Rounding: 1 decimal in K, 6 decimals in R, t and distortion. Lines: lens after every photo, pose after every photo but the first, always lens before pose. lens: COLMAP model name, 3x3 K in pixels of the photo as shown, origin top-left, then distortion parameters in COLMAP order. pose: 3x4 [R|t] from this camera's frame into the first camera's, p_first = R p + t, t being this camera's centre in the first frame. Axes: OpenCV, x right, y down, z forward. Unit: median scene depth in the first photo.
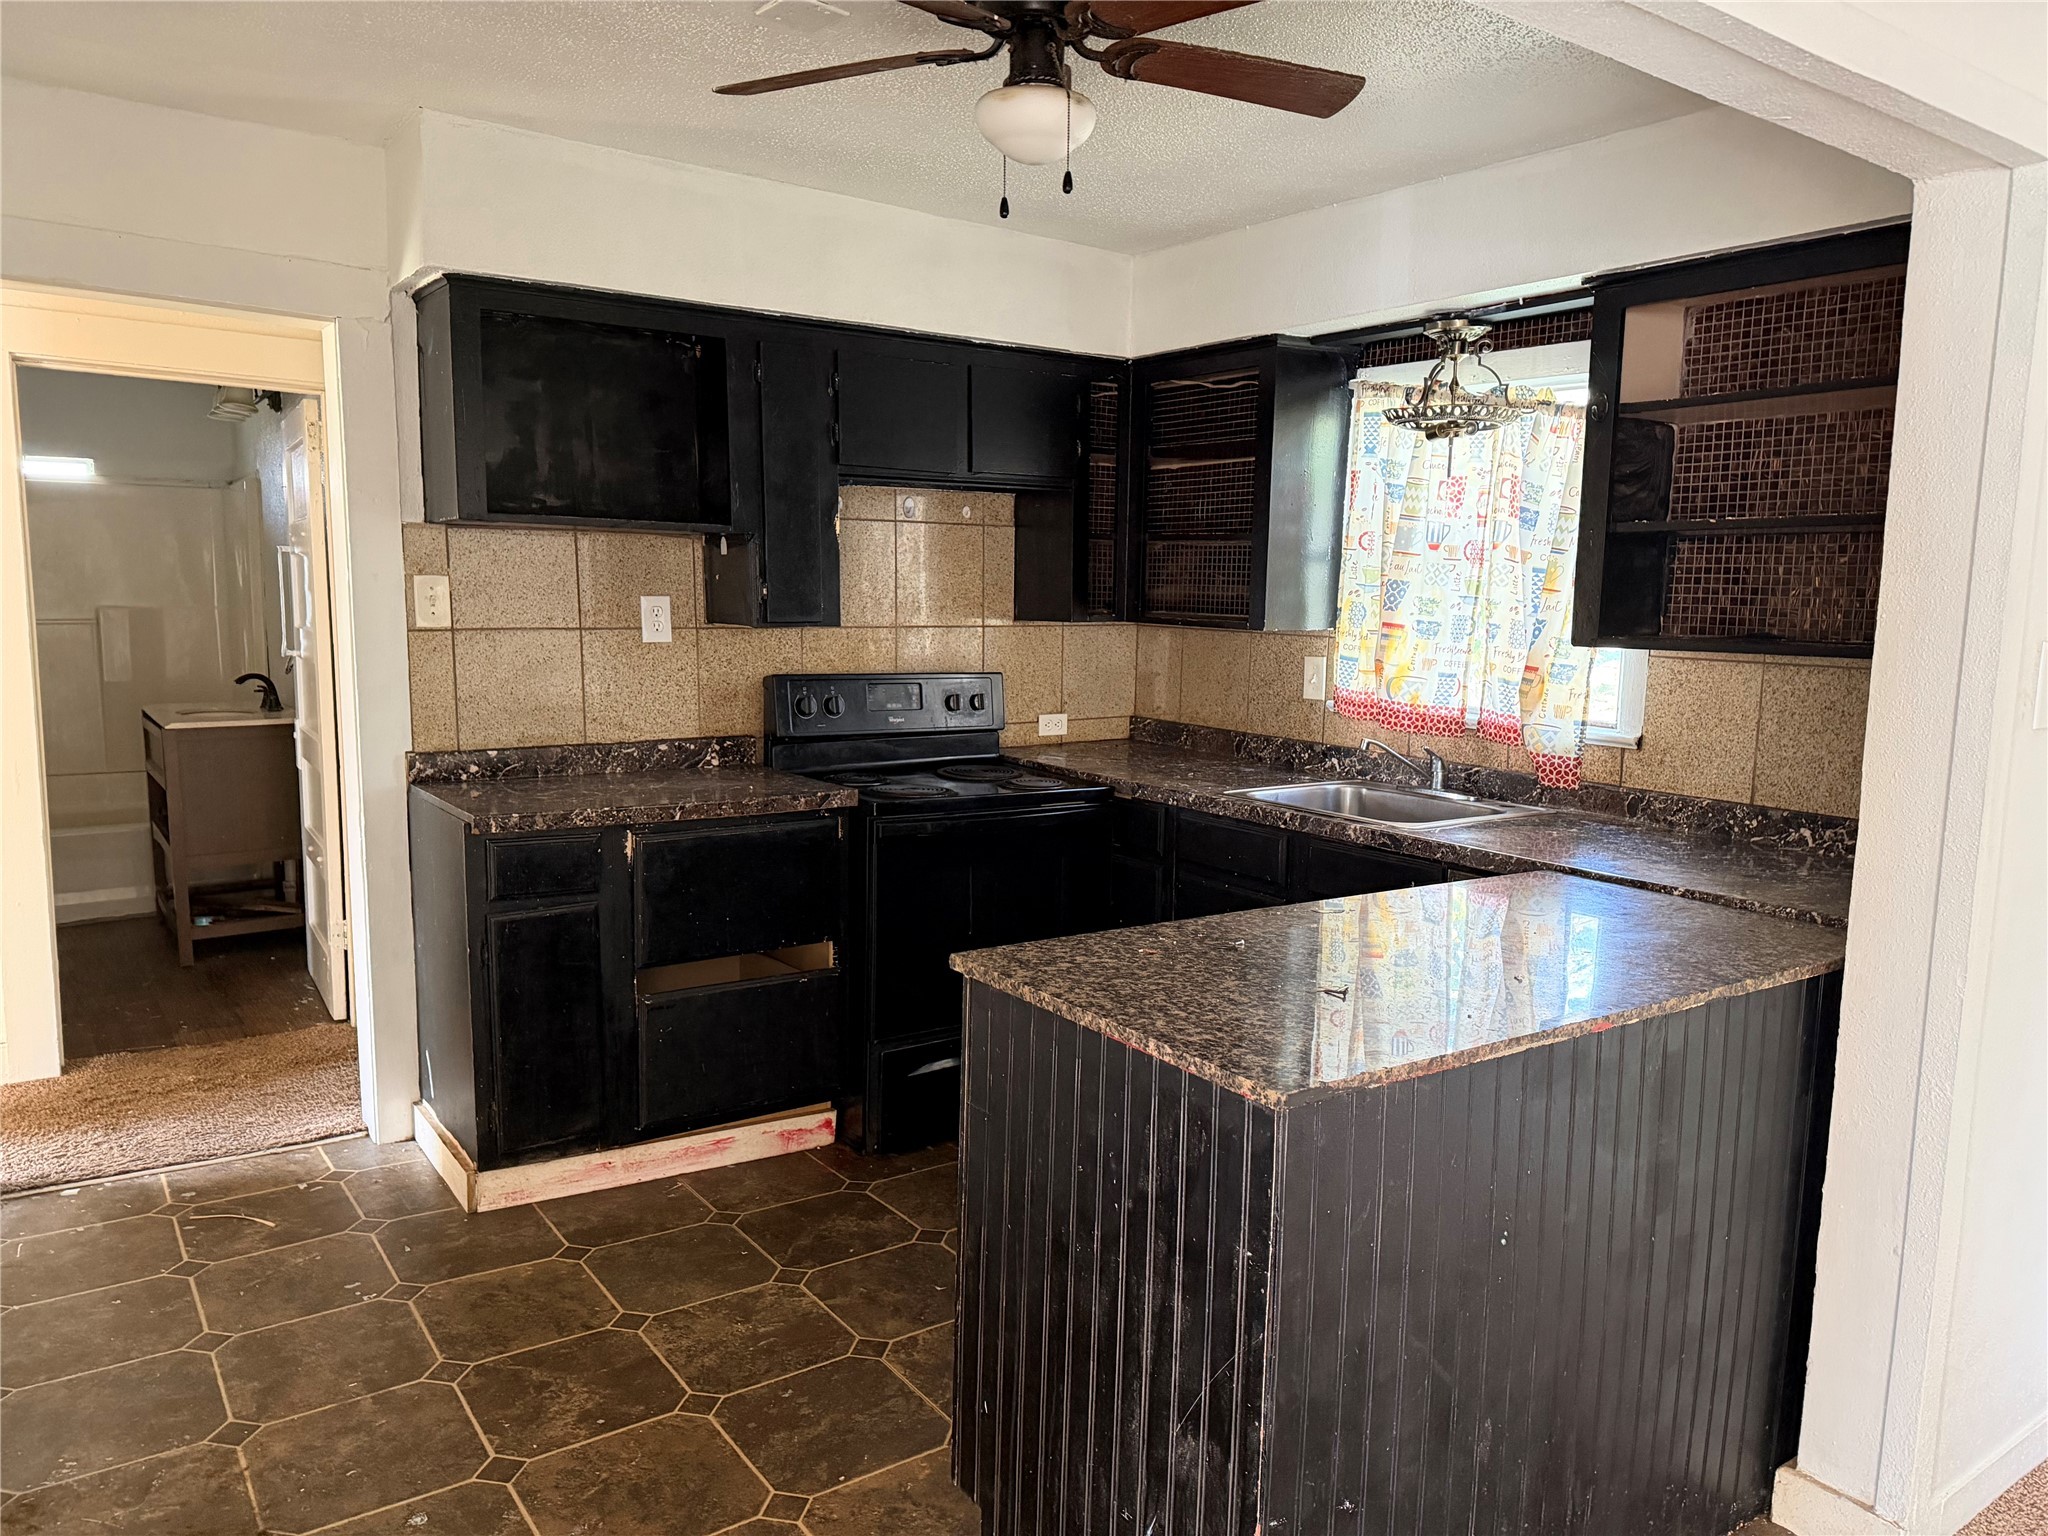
lens RADIAL K [[1454.1, 0, 981.4], [0, 1454.1, 795.2], [0, 0, 1]] dist [-0.008736, -0.007399]
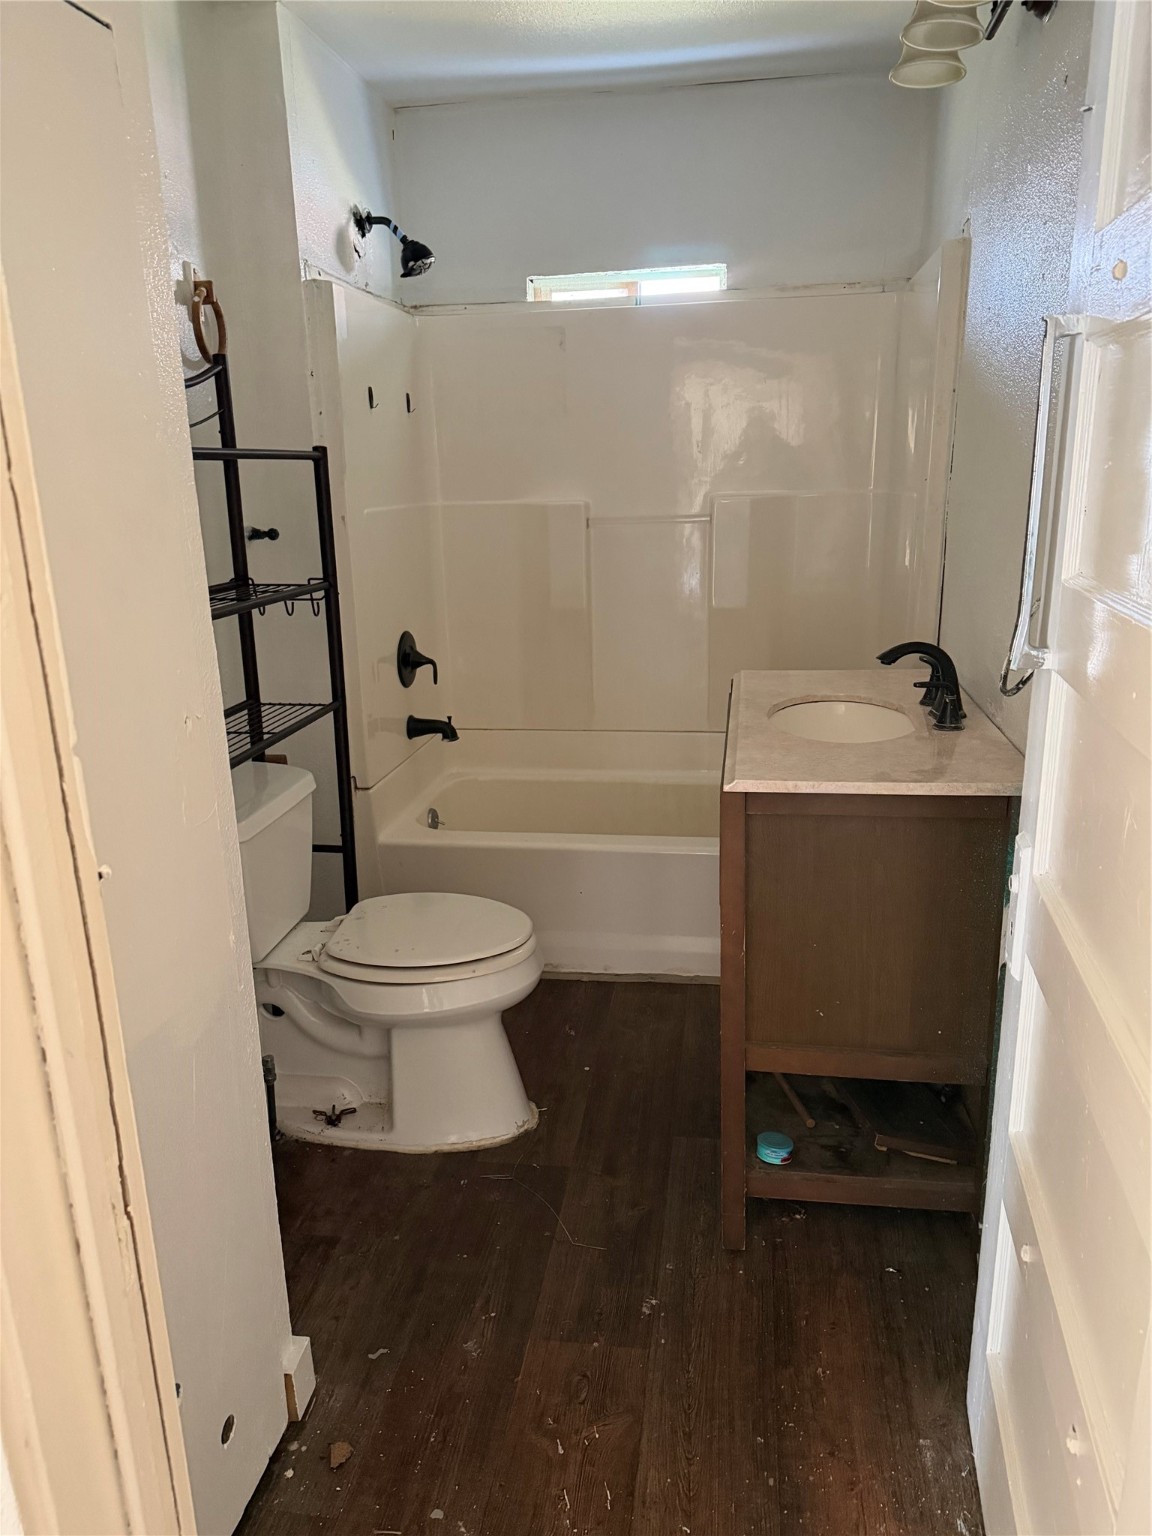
lens RADIAL K [[1090.6, 0, 576.0], [0, 1090.6, 768.0], [0, 0, 1]] dist [-0.029356, -0.000846]
pose [[0.728328, 0.154136, -0.667668, -0.337500], [-0.057387, 0.984670, 0.164717, -0.095961], [0.682822, -0.081652, 0.726008, 0.656444]]
